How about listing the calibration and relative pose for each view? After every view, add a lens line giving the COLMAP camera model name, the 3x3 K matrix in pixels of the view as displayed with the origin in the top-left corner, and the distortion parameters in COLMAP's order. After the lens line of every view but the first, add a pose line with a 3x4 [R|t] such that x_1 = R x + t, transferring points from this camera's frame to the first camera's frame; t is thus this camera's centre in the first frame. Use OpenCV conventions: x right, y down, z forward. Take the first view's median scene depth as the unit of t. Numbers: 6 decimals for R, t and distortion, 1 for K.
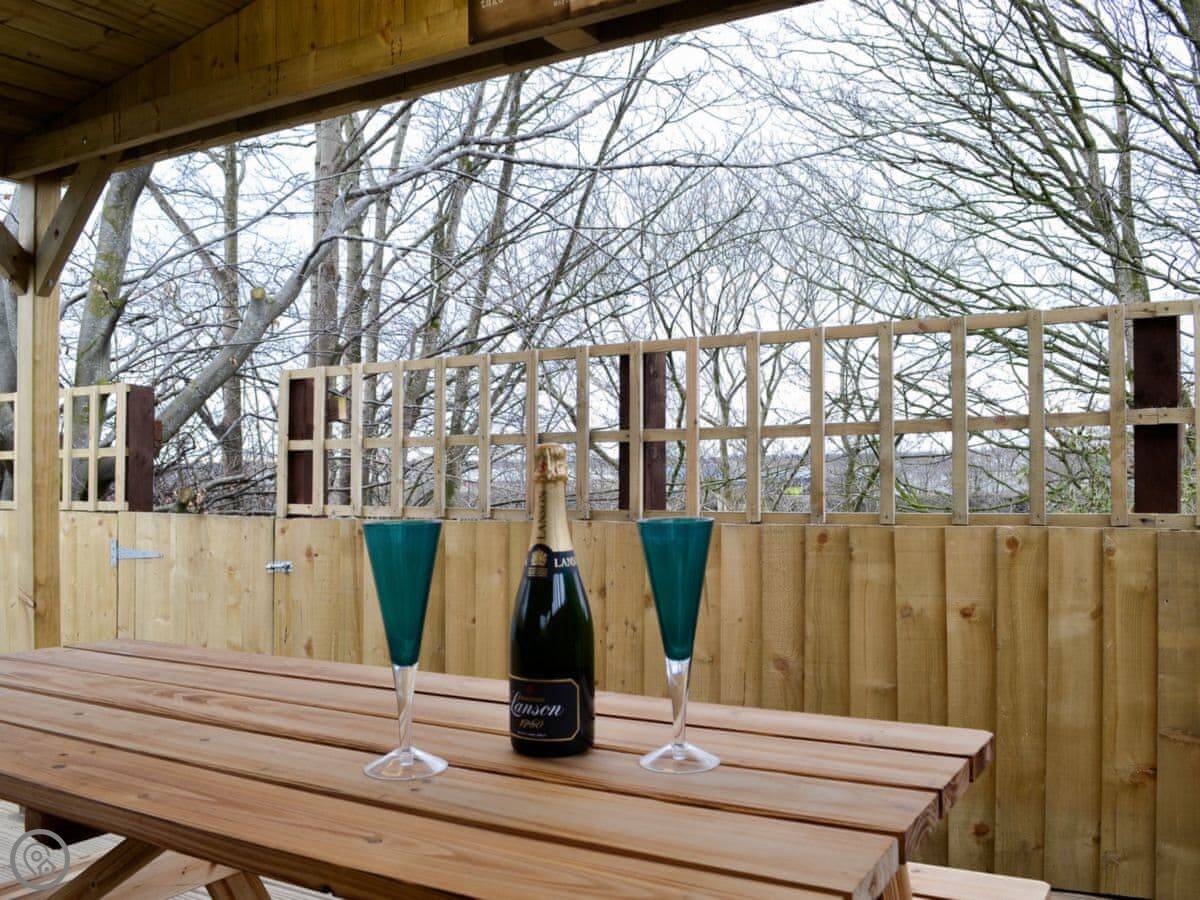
lens RADIAL K [[1116.9, 0, 600.0], [0, 1116.9, 450.0], [0, 0, 1]] dist [-0.056702, 0.003183]
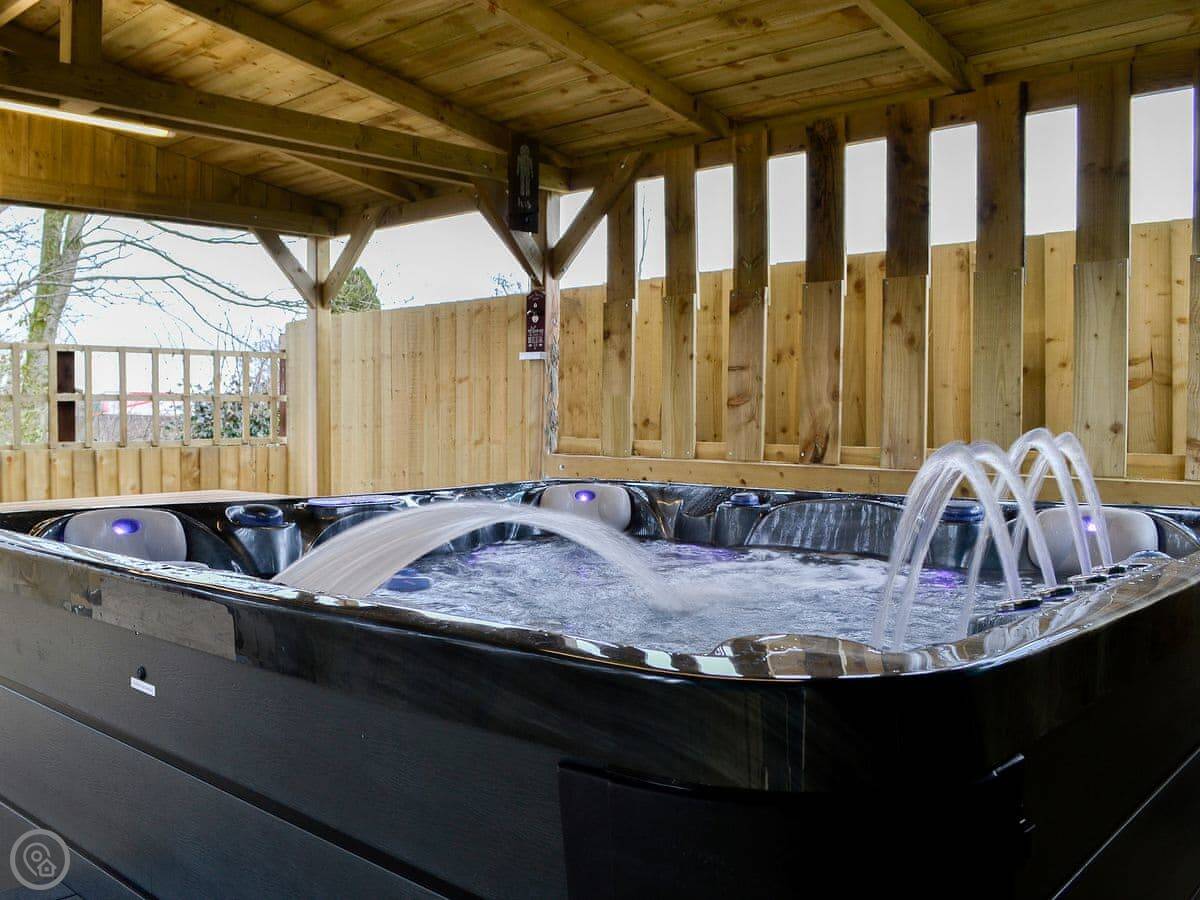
lens RADIAL K [[1116.9, 0, 600.0], [0, 1116.9, 450.0], [0, 0, 1]] dist [-0.056702, 0.003183]
pose [[0.182061, -0.028486, 0.982875, -1.129142], [-0.014472, 0.999394, 0.031646, -0.008367], [-0.983181, -0.019986, 0.181538, -0.331305]]
